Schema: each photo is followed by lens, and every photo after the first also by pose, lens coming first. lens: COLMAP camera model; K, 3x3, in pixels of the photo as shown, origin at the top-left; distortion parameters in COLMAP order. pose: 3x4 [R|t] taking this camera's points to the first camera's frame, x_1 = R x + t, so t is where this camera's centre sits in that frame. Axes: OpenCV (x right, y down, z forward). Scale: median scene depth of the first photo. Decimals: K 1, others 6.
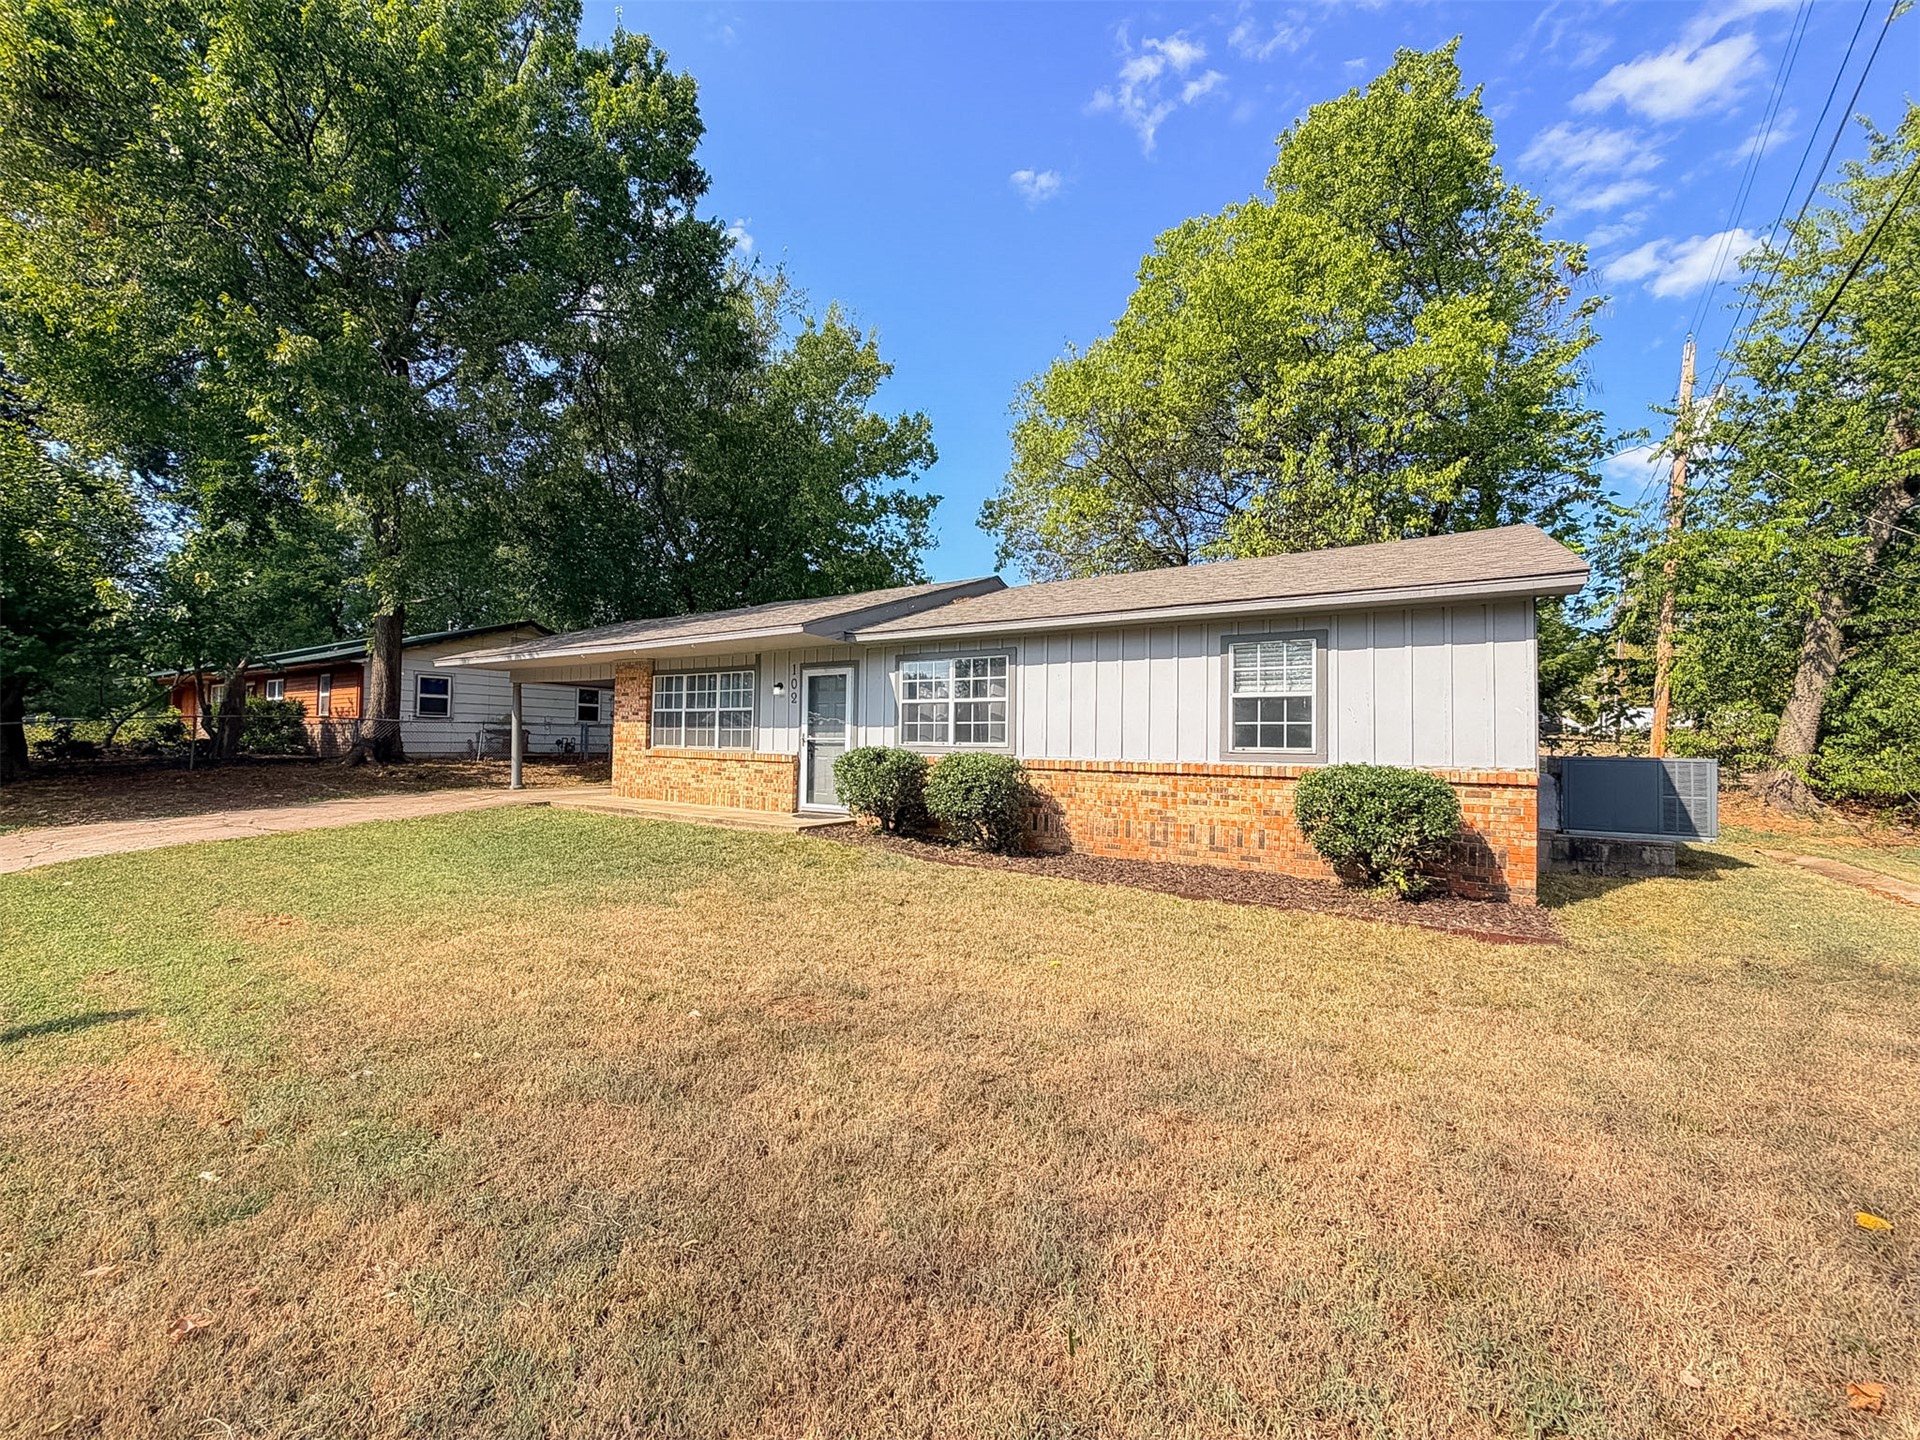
lens RADIAL K [[757.6, 0, 960.0], [0, 757.6, 720.0], [0, 0, 1]] dist [-0.001489, -0.000056]
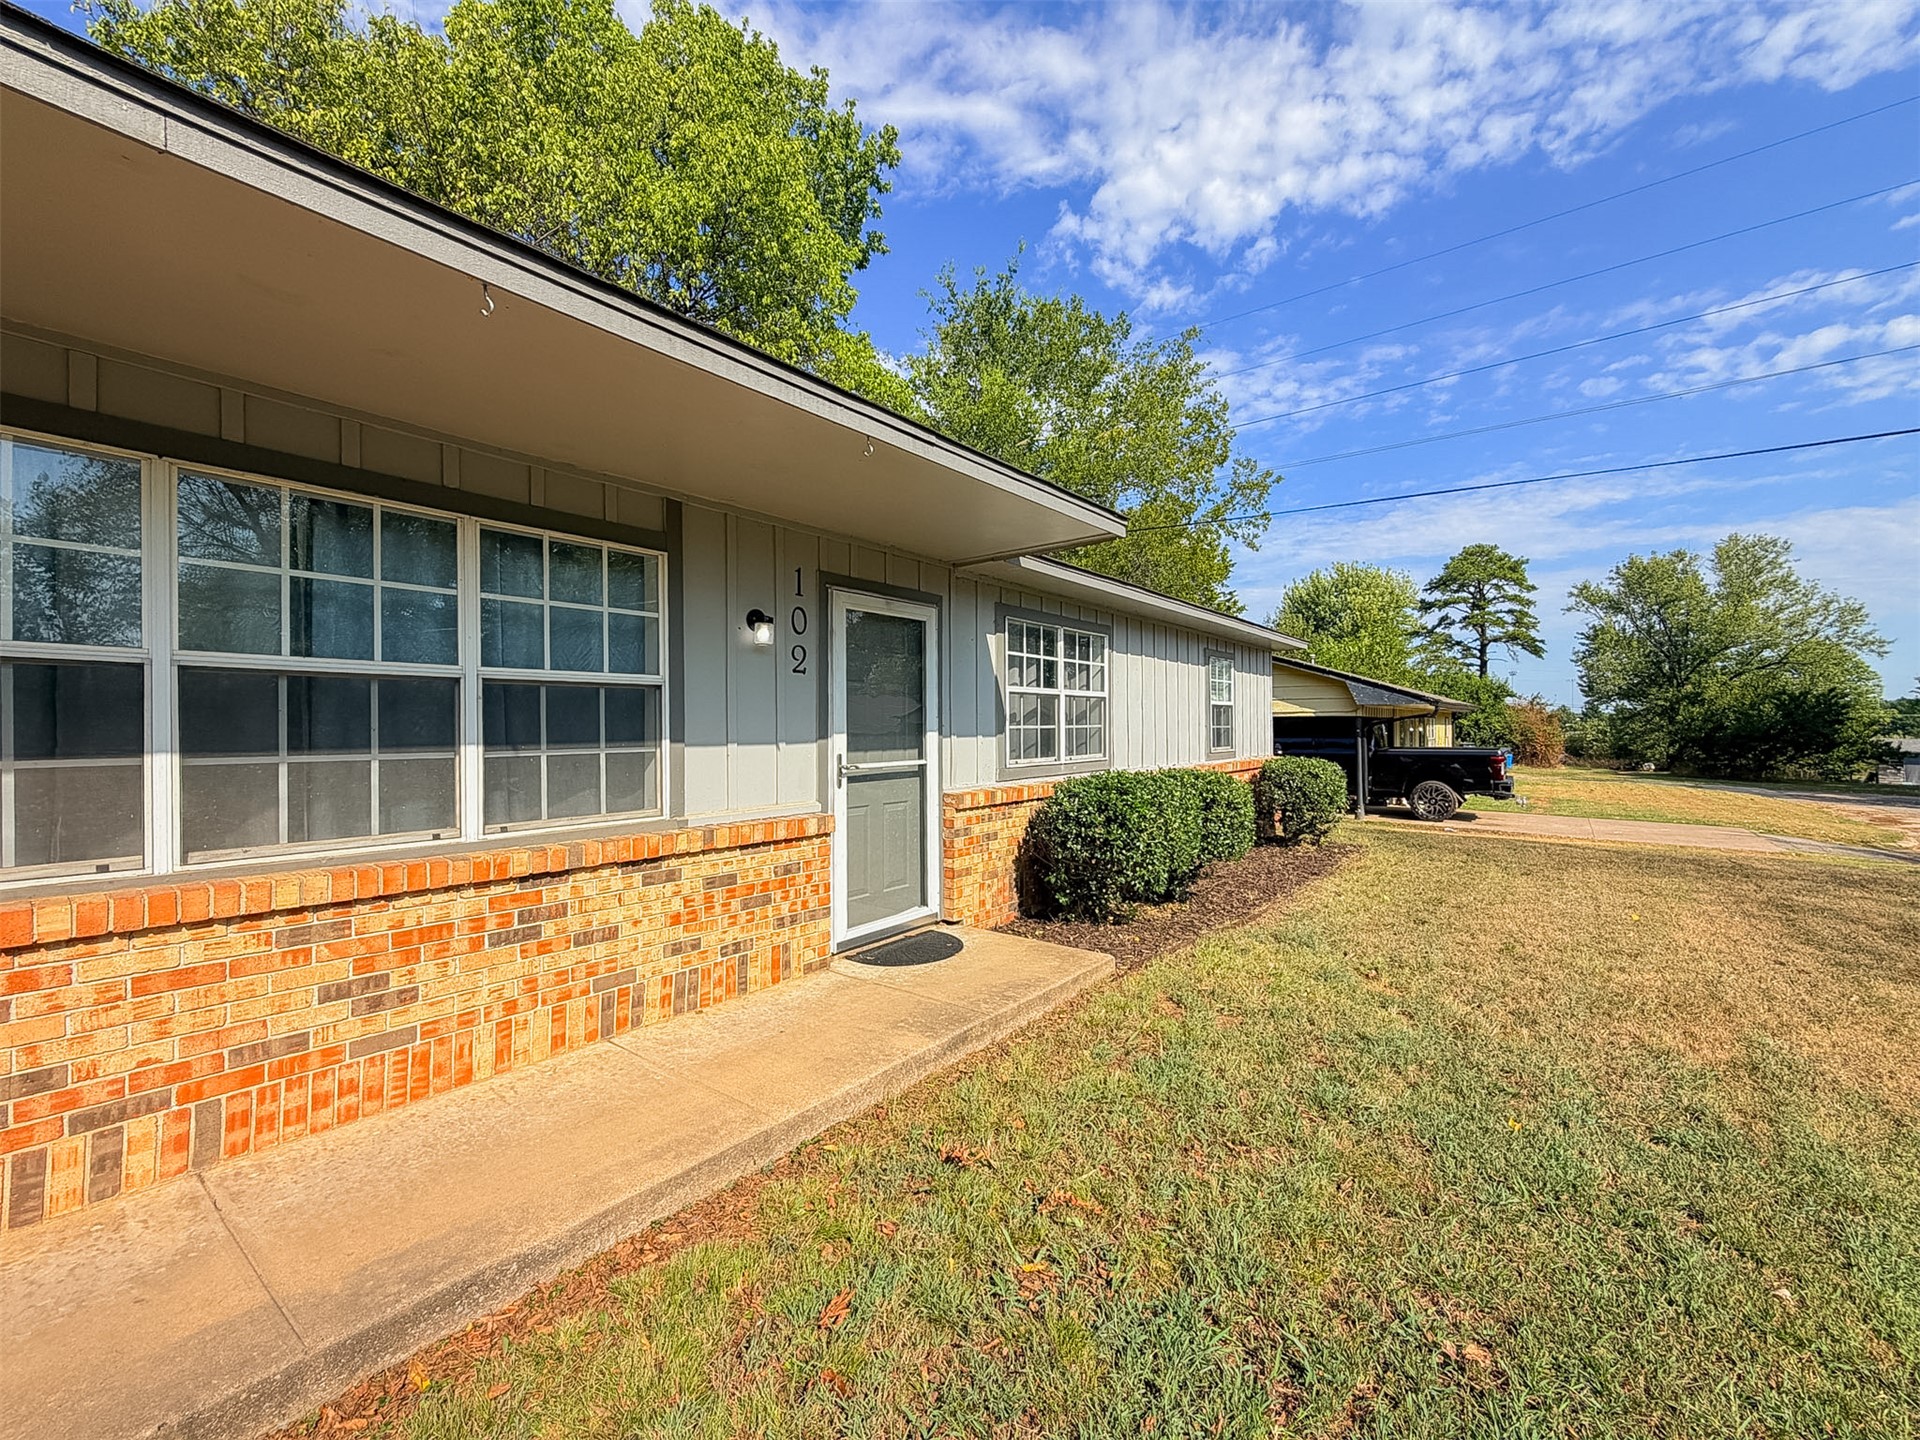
lens RADIAL K [[780.9, 0, 960.0], [0, 780.9, 720.0], [0, 0, 1]] dist [-0.001668, 0.000159]
pose [[0.095902, -0.008693, 0.995353, -0.697321], [-0.026810, 0.999577, 0.011313, -0.007704], [-0.995030, -0.027770, 0.095628, 1.042986]]
